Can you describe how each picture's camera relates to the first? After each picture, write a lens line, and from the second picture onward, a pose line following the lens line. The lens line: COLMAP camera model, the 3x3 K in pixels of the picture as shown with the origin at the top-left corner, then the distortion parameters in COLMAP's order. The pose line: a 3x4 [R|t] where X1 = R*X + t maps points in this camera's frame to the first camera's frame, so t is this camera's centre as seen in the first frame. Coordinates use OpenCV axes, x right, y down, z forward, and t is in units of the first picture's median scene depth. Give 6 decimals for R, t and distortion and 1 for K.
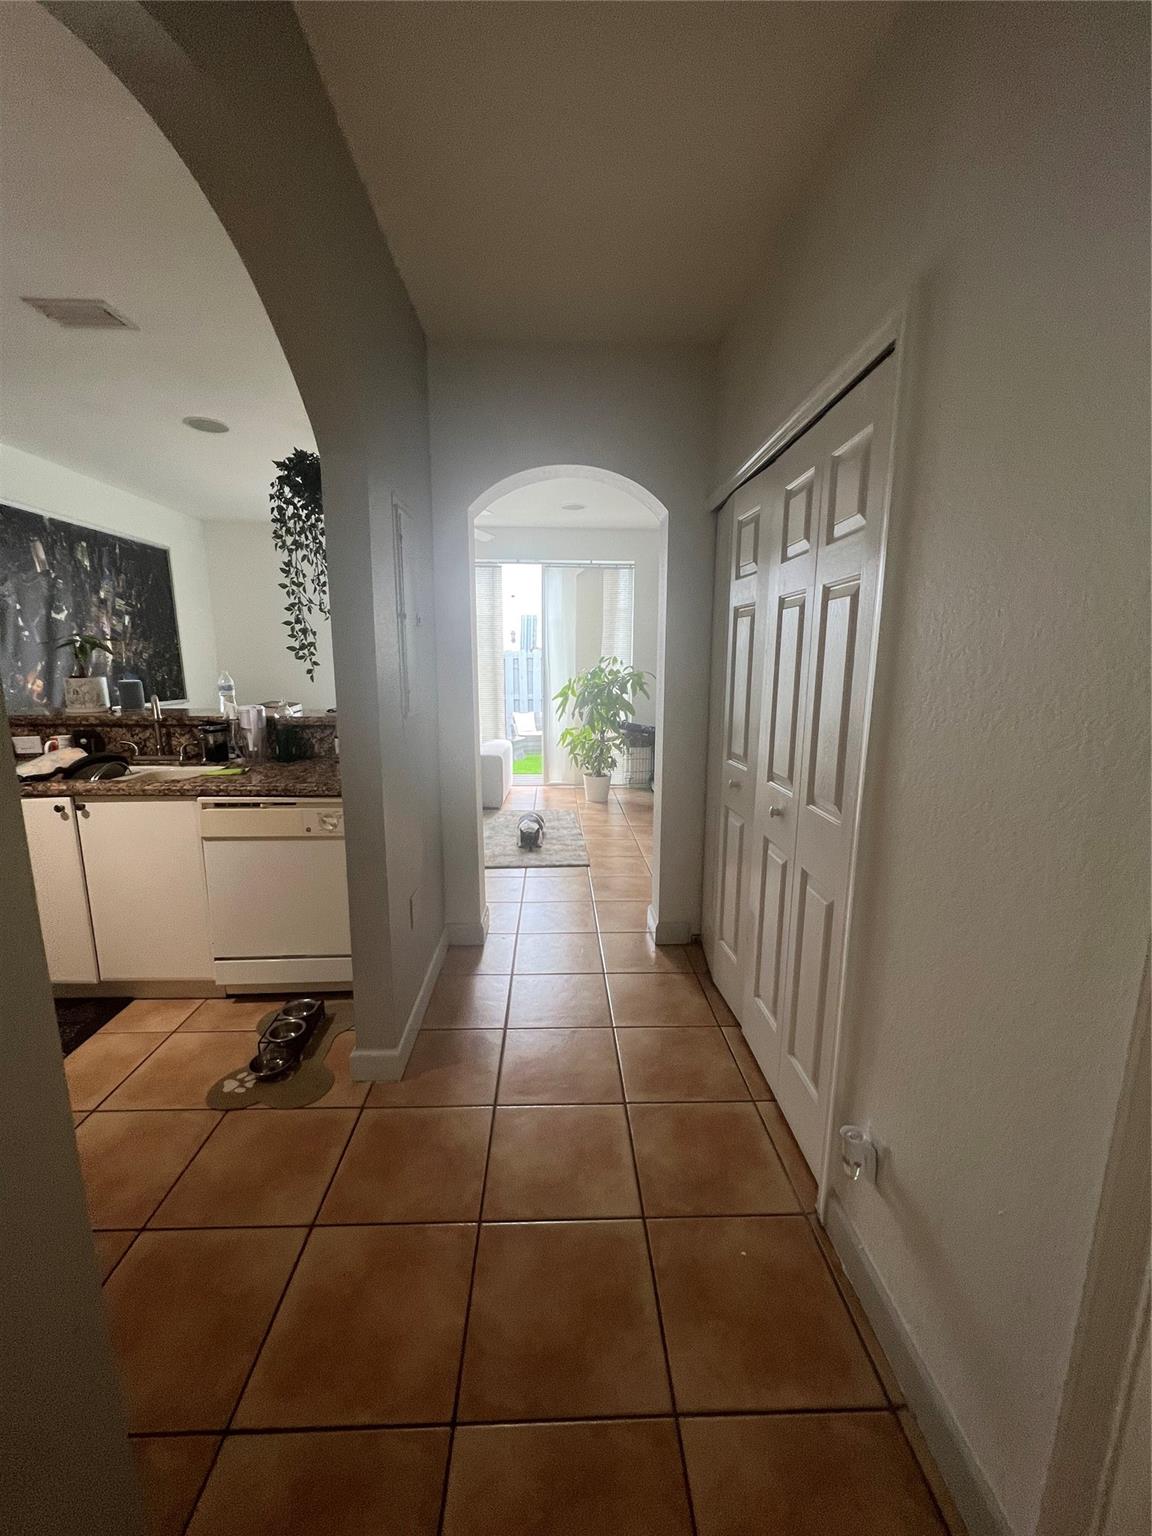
lens RADIAL K [[617.0, 0, 574.8], [0, 617.0, 773.2], [0, 0, 1]] dist [-0.001726, 0.000079]
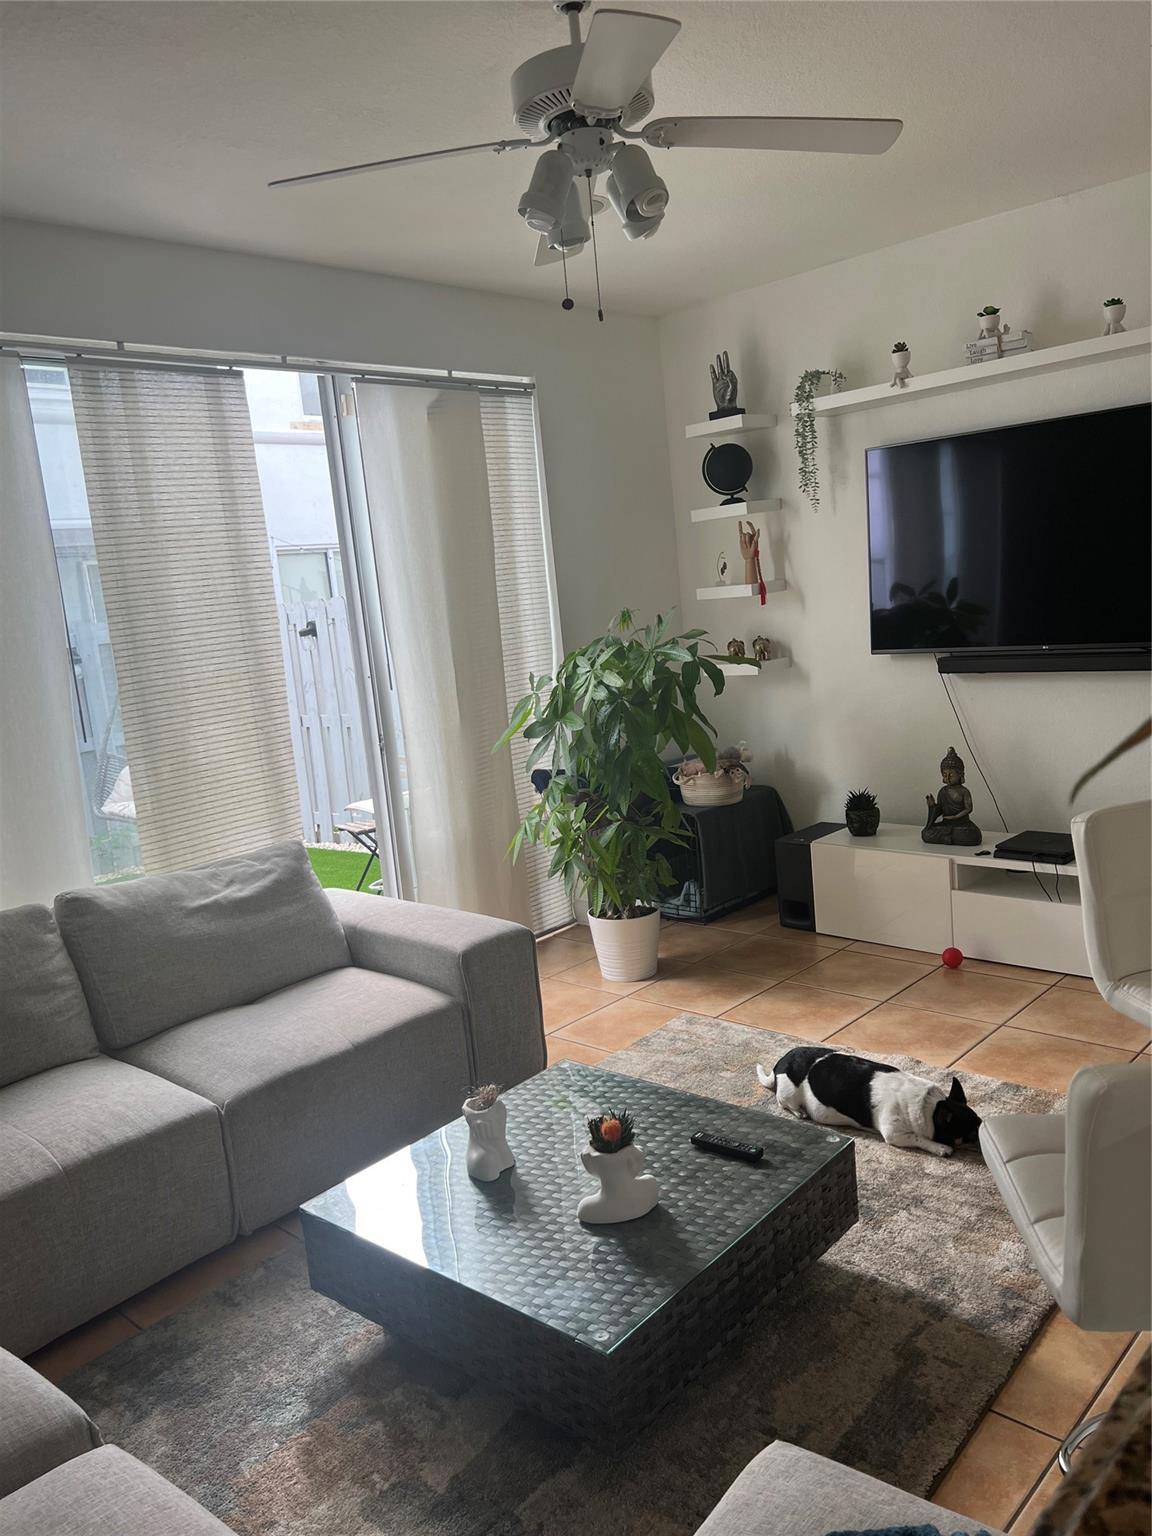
lens RADIAL K [[1152.6, 0, 575.9], [0, 1152.6, 776.9], [0, 0, 1]] dist [0.056380, -0.066113]
pose [[0.705142, -0.191990, 0.682580, -0.608262], [0.228287, 0.972860, 0.037804, -0.143133], [-0.671312, 0.129167, 0.729833, 0.600588]]
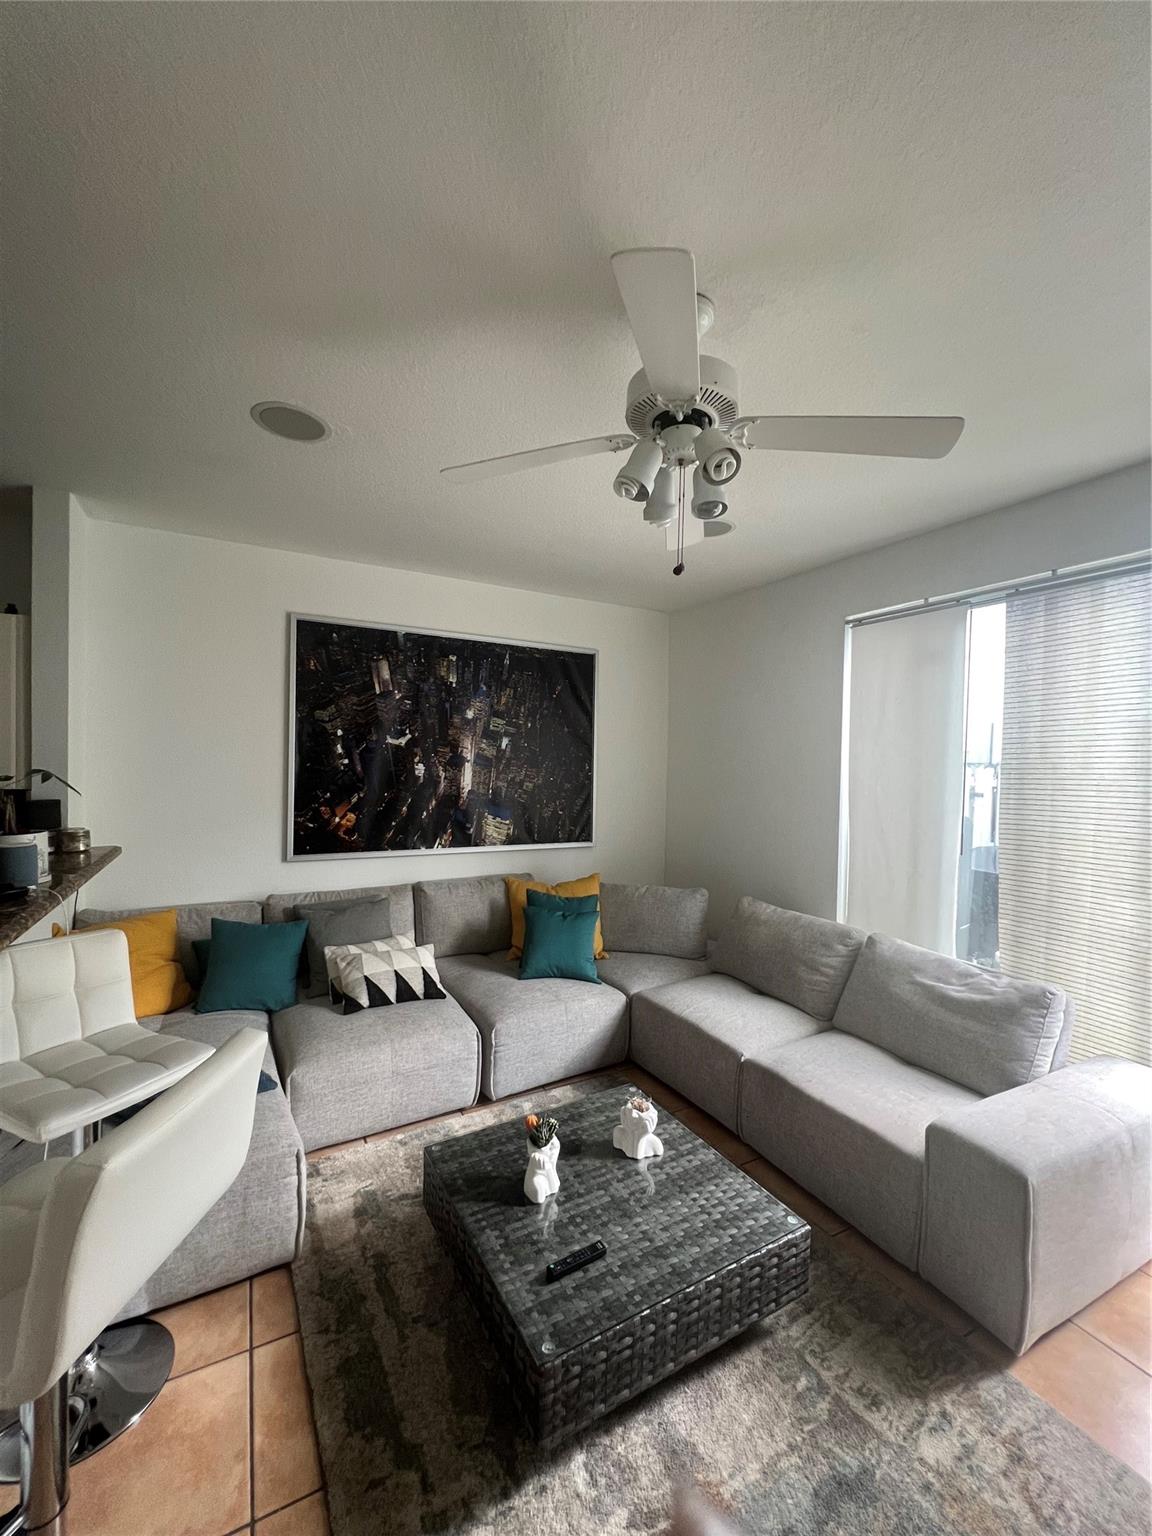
lens RADIAL K [[617.0, 0, 574.8], [0, 617.0, 773.2], [0, 0, 1]] dist [-0.001726, 0.000079]
pose [[0.441783, 0.019855, -0.896902, 0.047108], [-0.183801, 0.980551, -0.068827, -0.176955], [0.878092, 0.195258, 0.436840, 0.762493]]
